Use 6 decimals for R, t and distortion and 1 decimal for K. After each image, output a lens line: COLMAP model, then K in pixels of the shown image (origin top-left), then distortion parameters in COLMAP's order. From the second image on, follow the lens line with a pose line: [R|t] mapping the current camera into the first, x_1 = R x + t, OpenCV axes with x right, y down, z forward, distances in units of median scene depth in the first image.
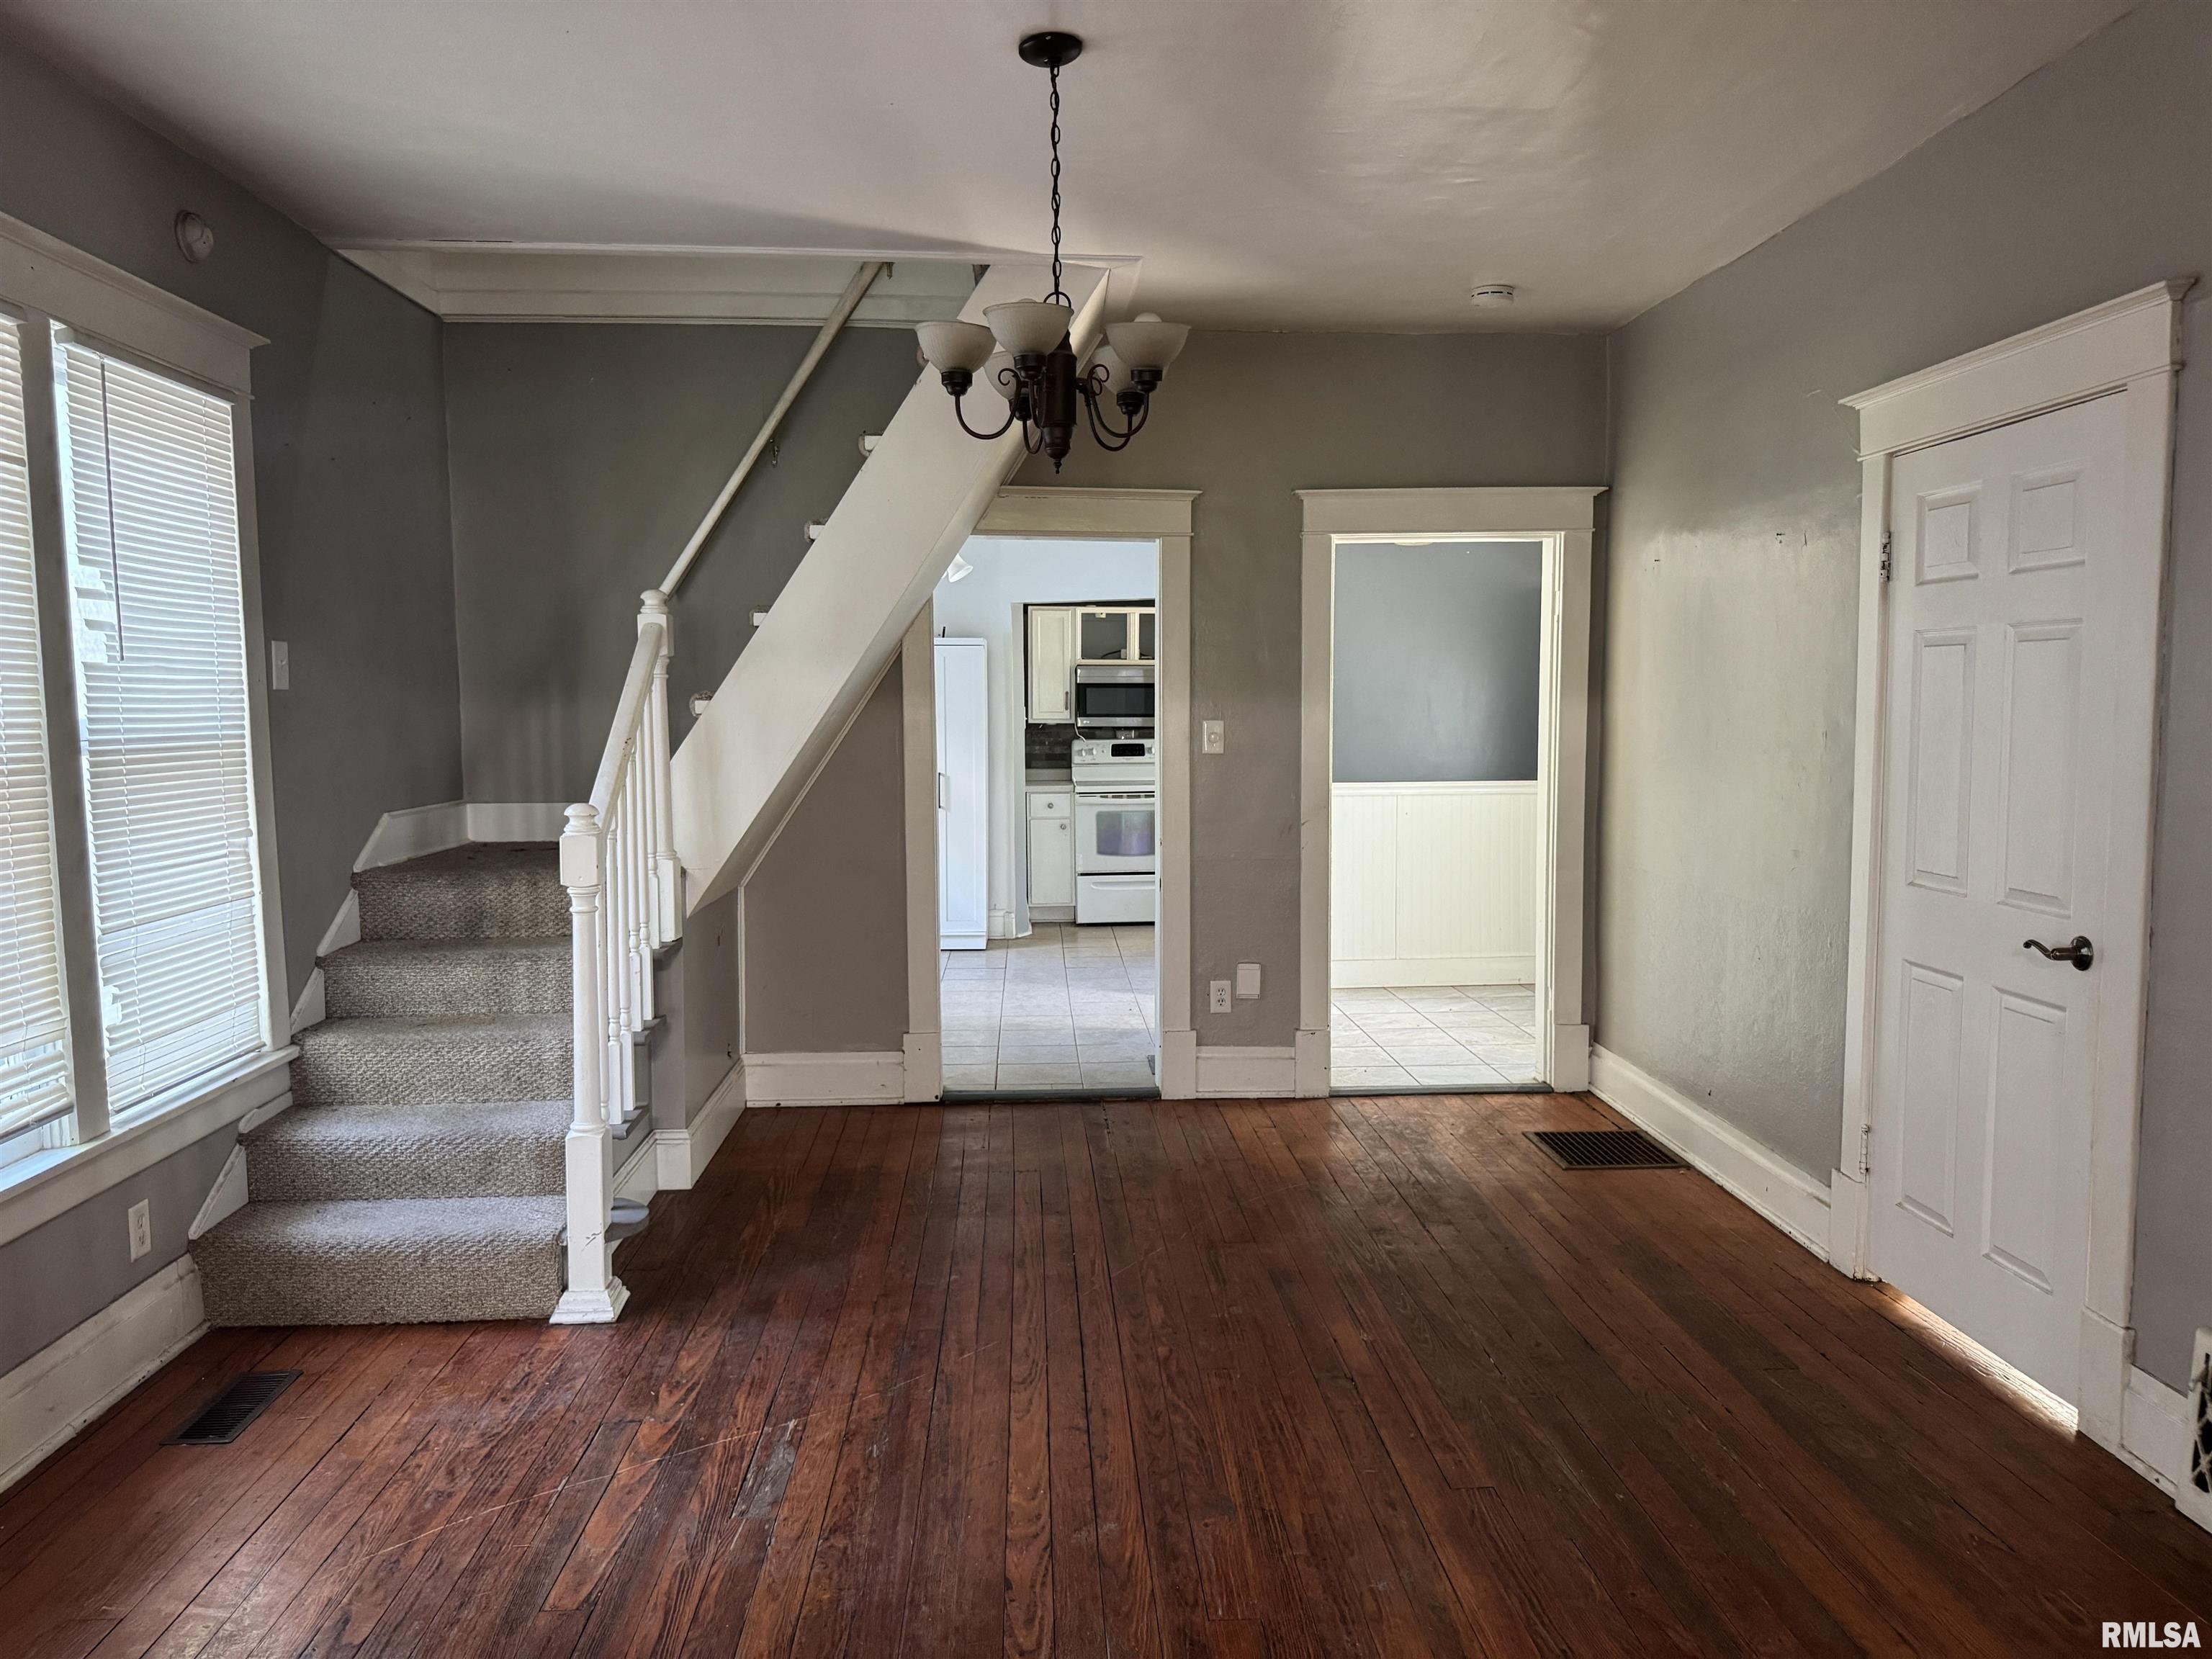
lens RADIAL K [[1528.5, 0, 1111.3], [0, 1528.5, 823.2], [0, 0, 1]] dist [0.076916, -0.115242]
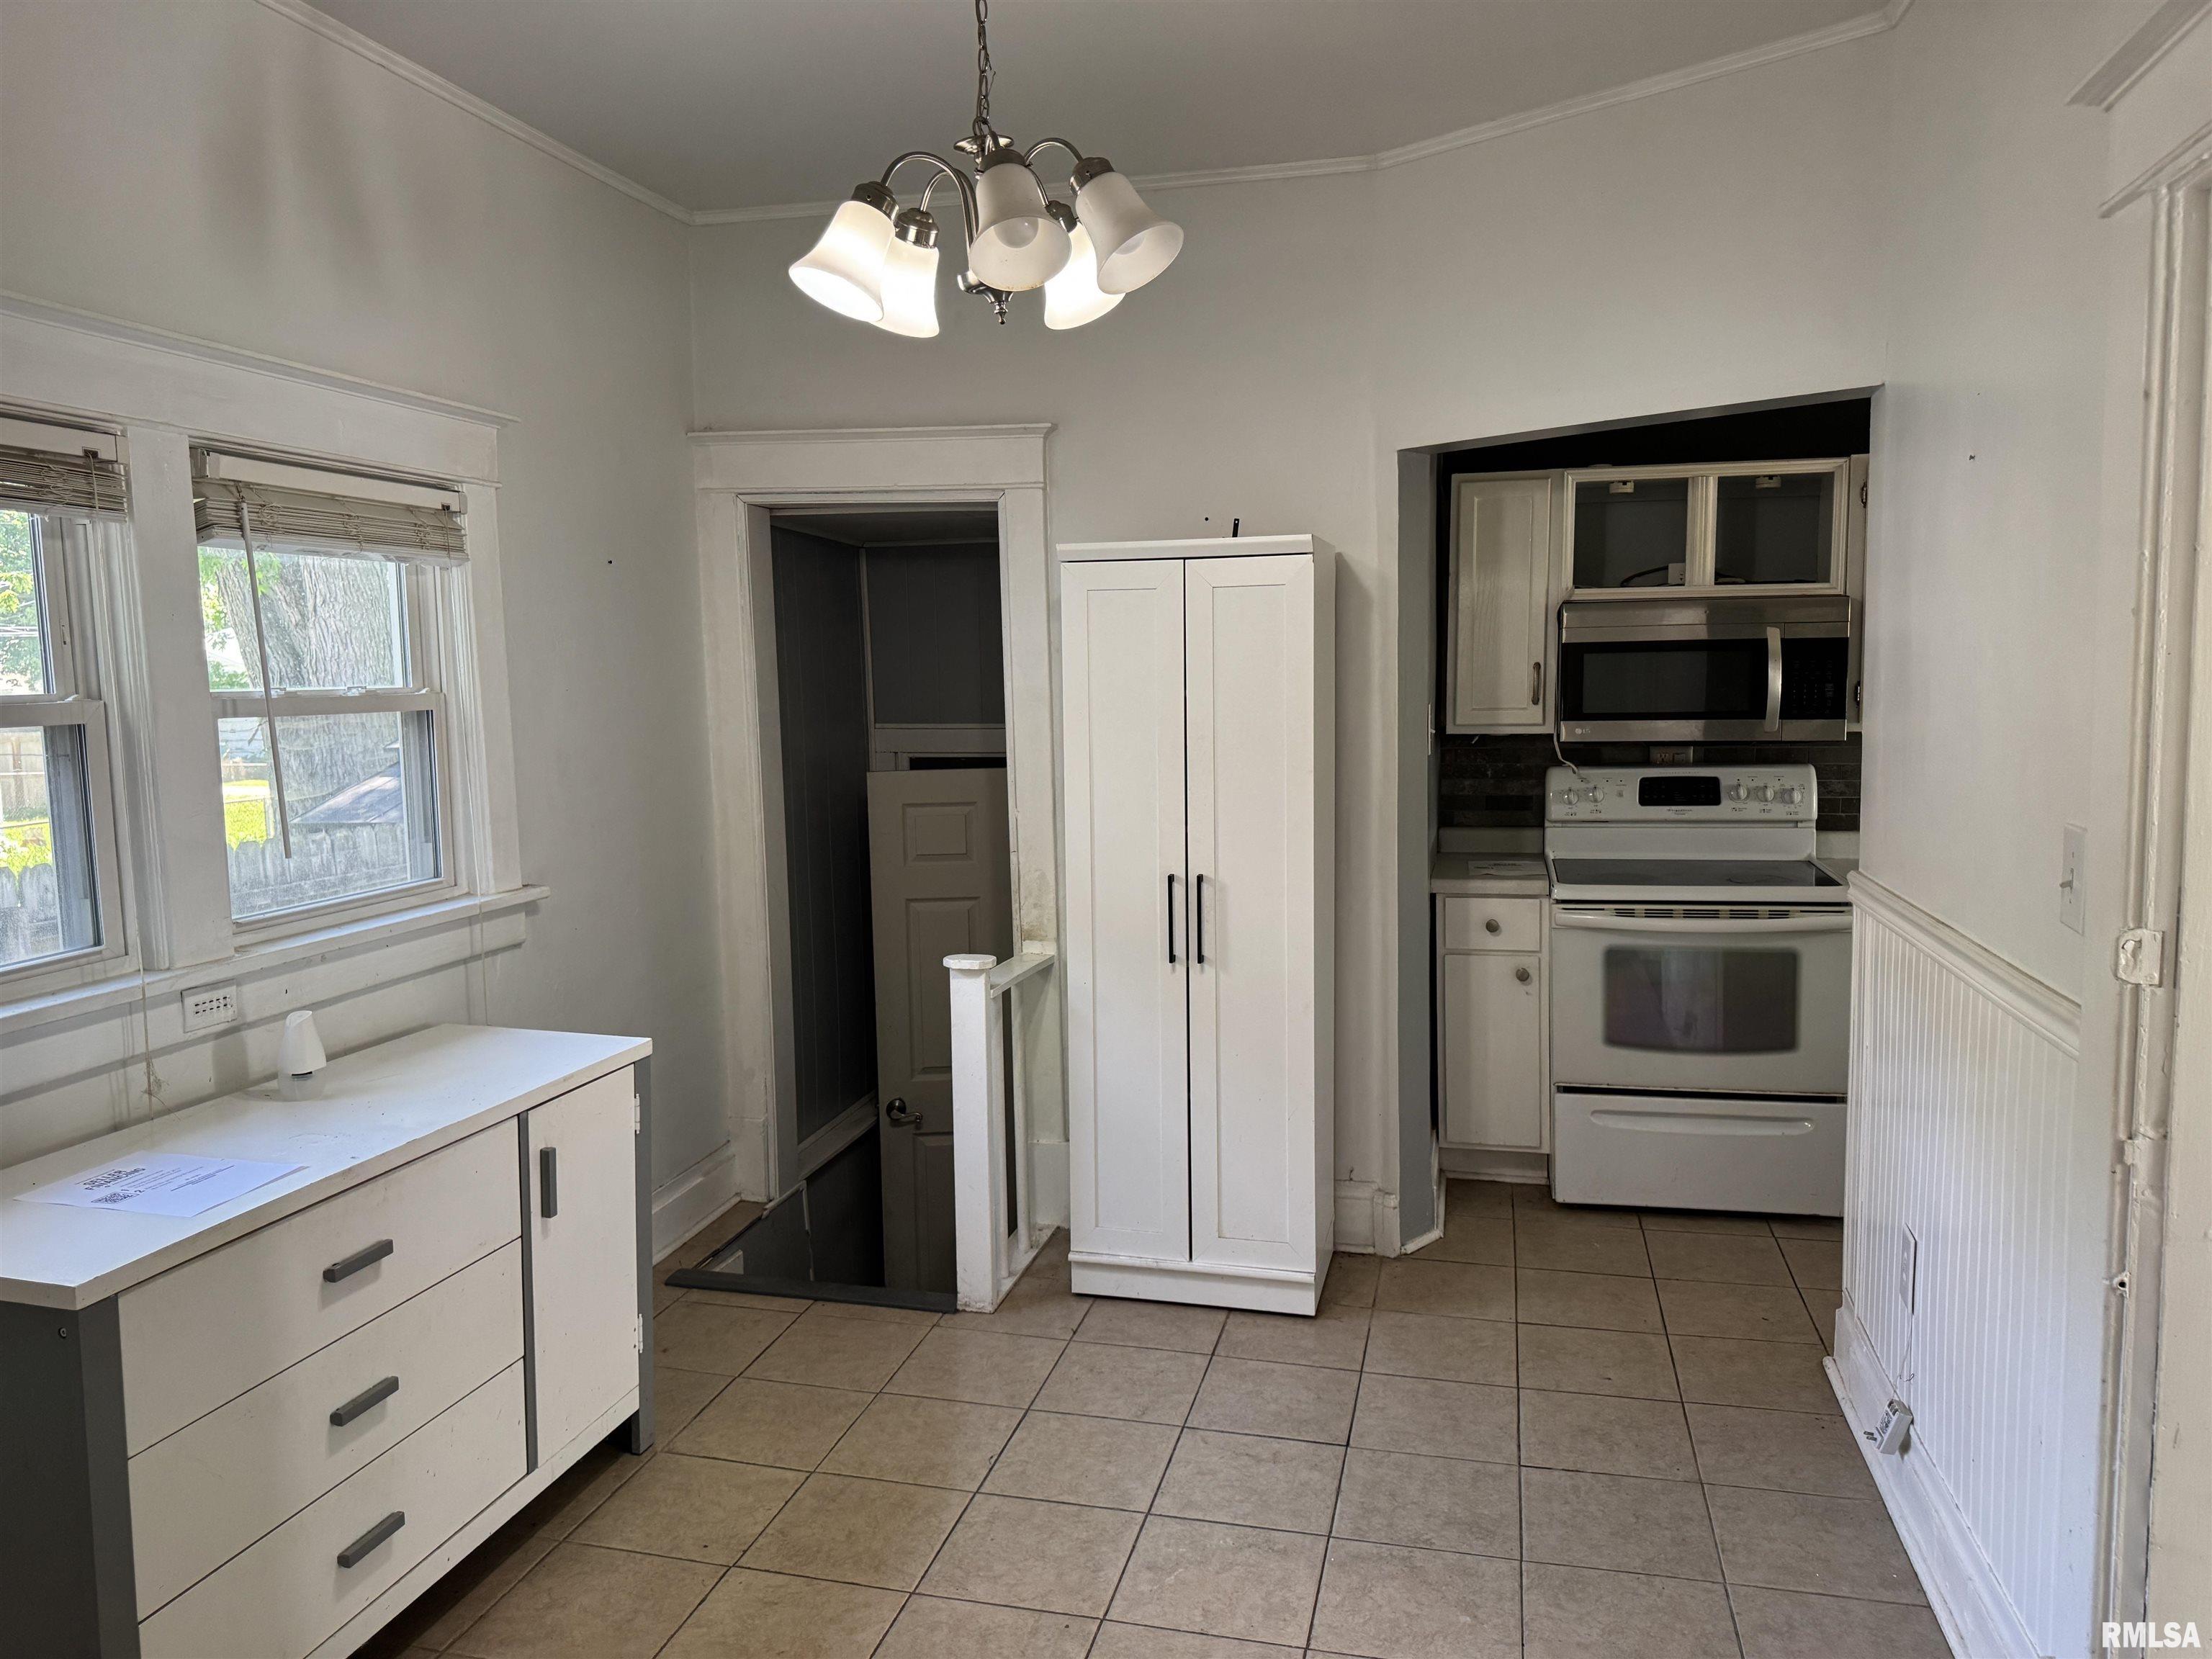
lens RADIAL K [[1528.5, 0, 1111.3], [0, 1528.5, 823.2], [0, 0, 1]] dist [0.076916, -0.115242]
pose [[0.955363, 0.016369, -0.294982, -0.026124], [-0.008624, 0.999584, 0.027539, -0.090443], [0.295309, -0.023766, 0.955106, 0.958970]]
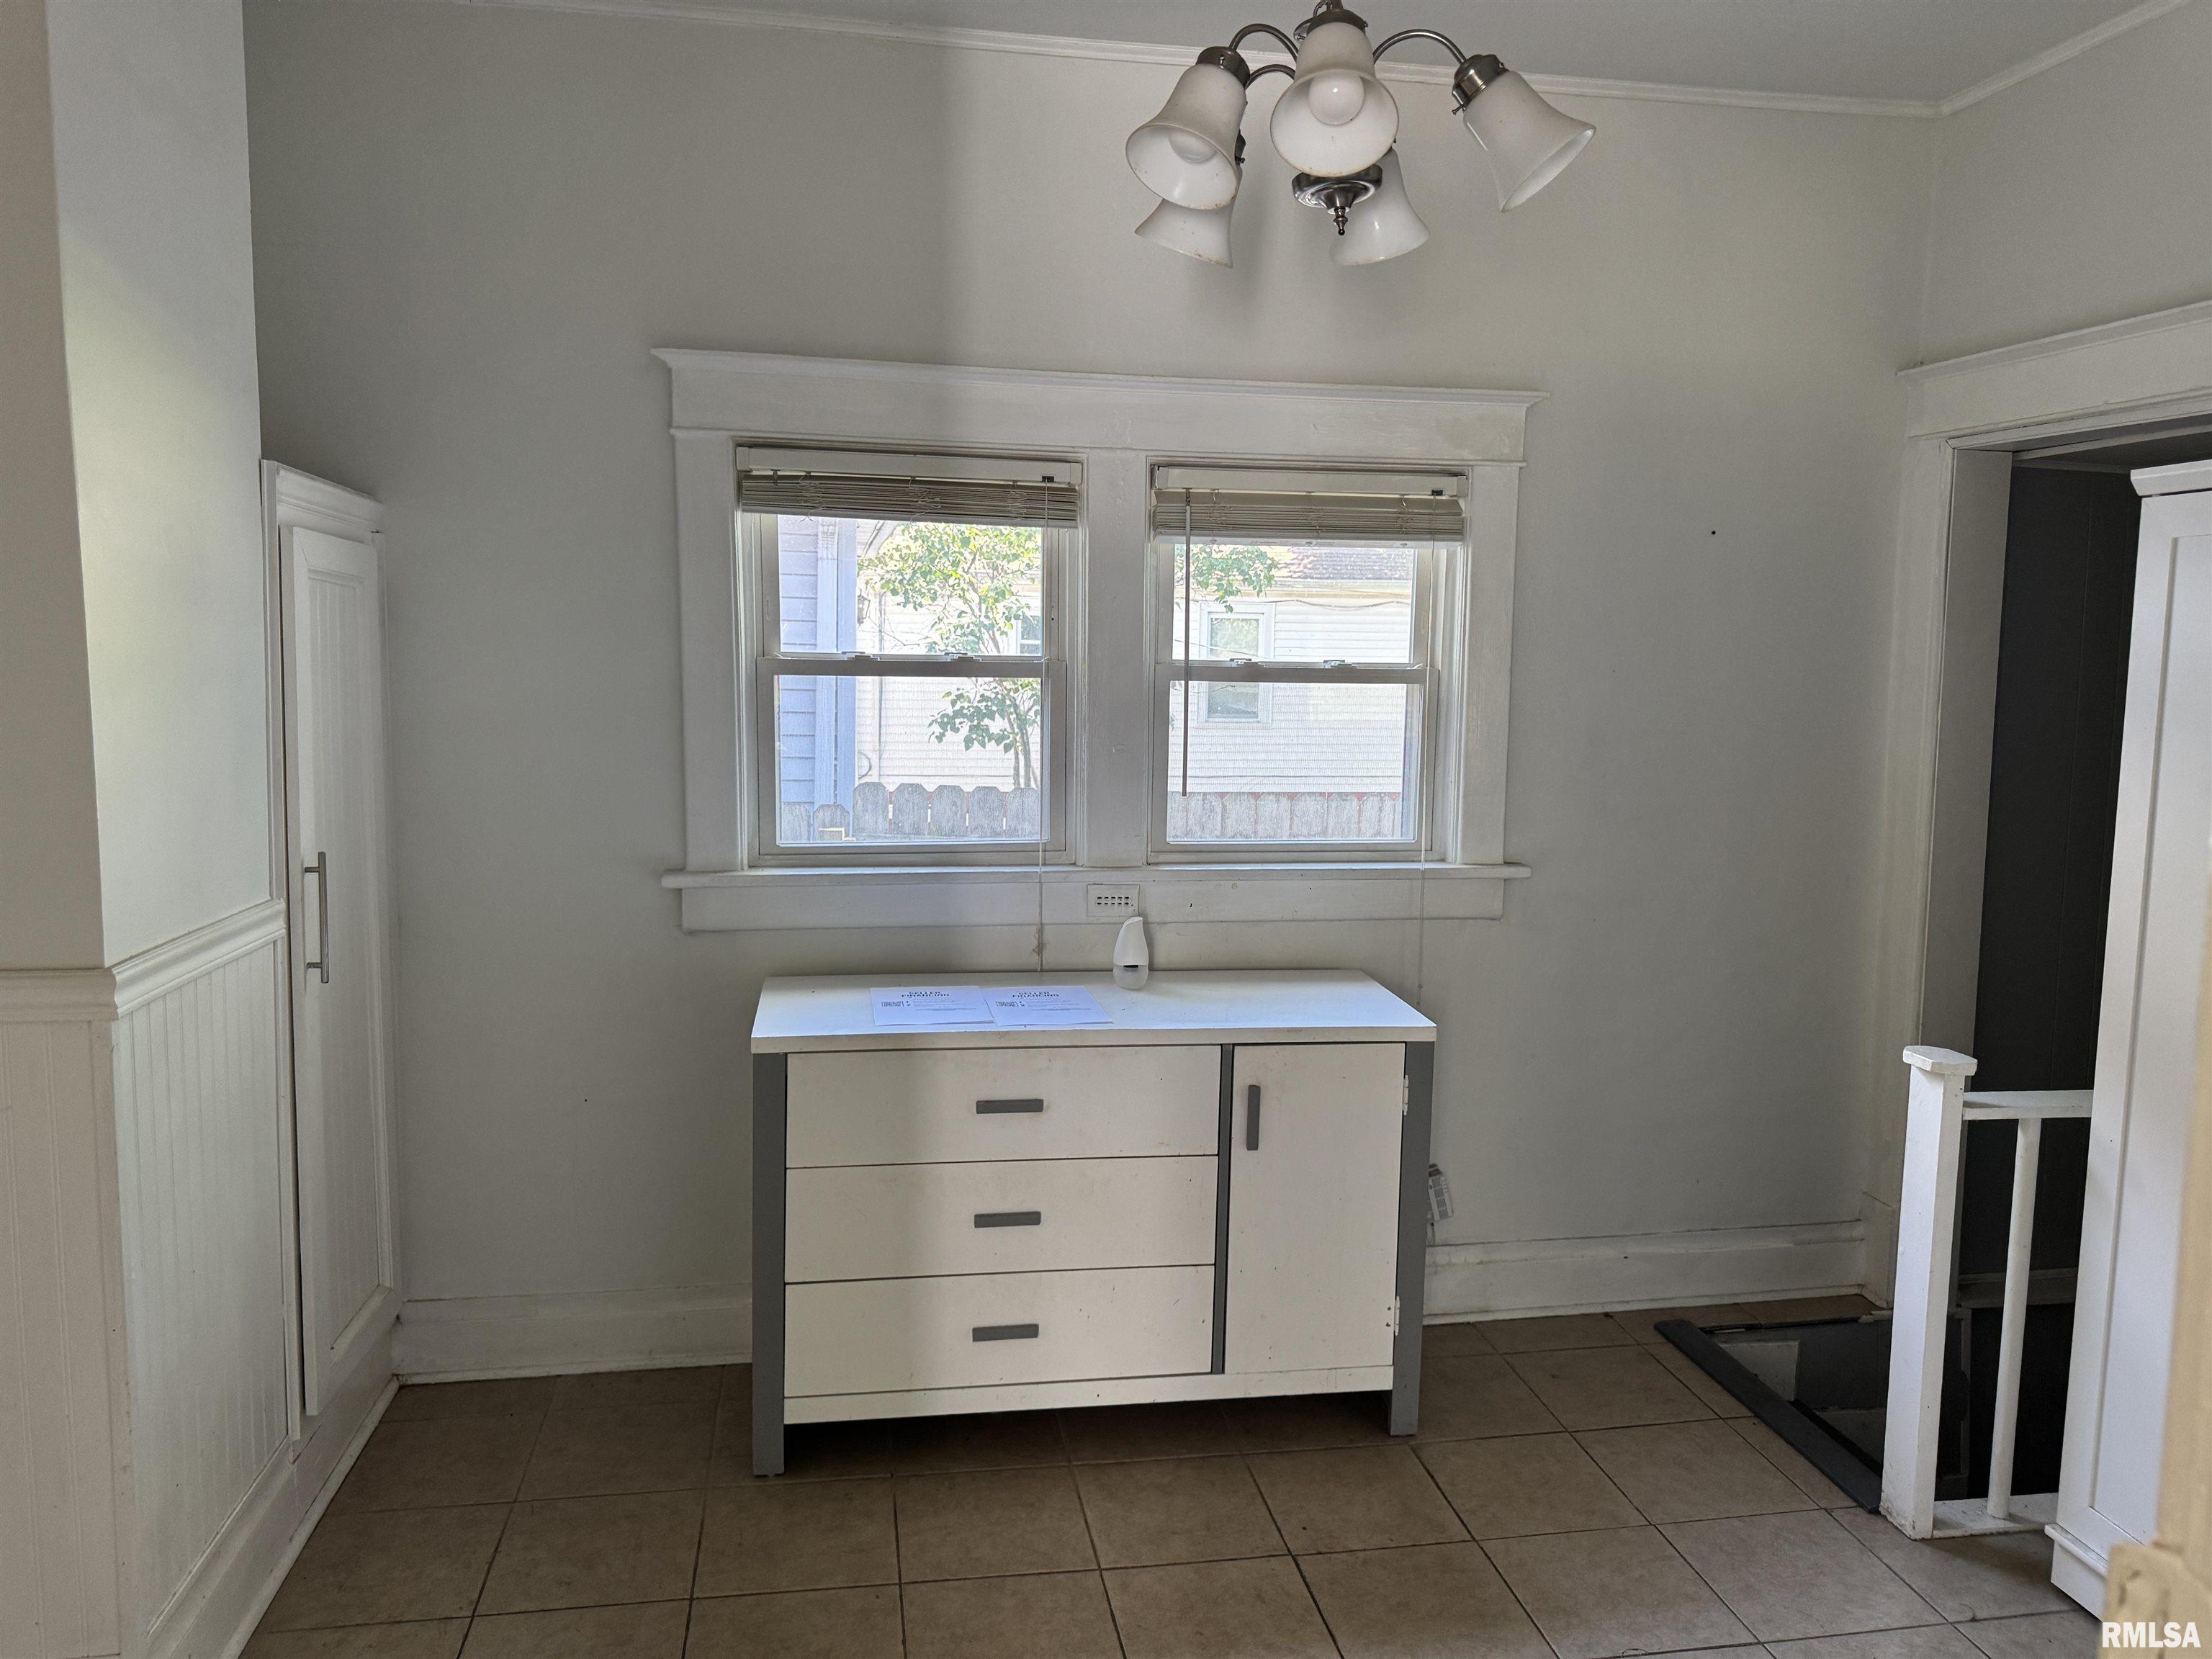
lens RADIAL K [[1528.5, 0, 1111.3], [0, 1528.5, 823.2], [0, 0, 1]] dist [0.076916, -0.115242]
pose [[0.112195, 0.107904, -0.987810, 0.158988], [-0.091951, 0.990949, 0.097803, -0.108224], [0.989423, 0.079857, 0.121101, 1.243435]]
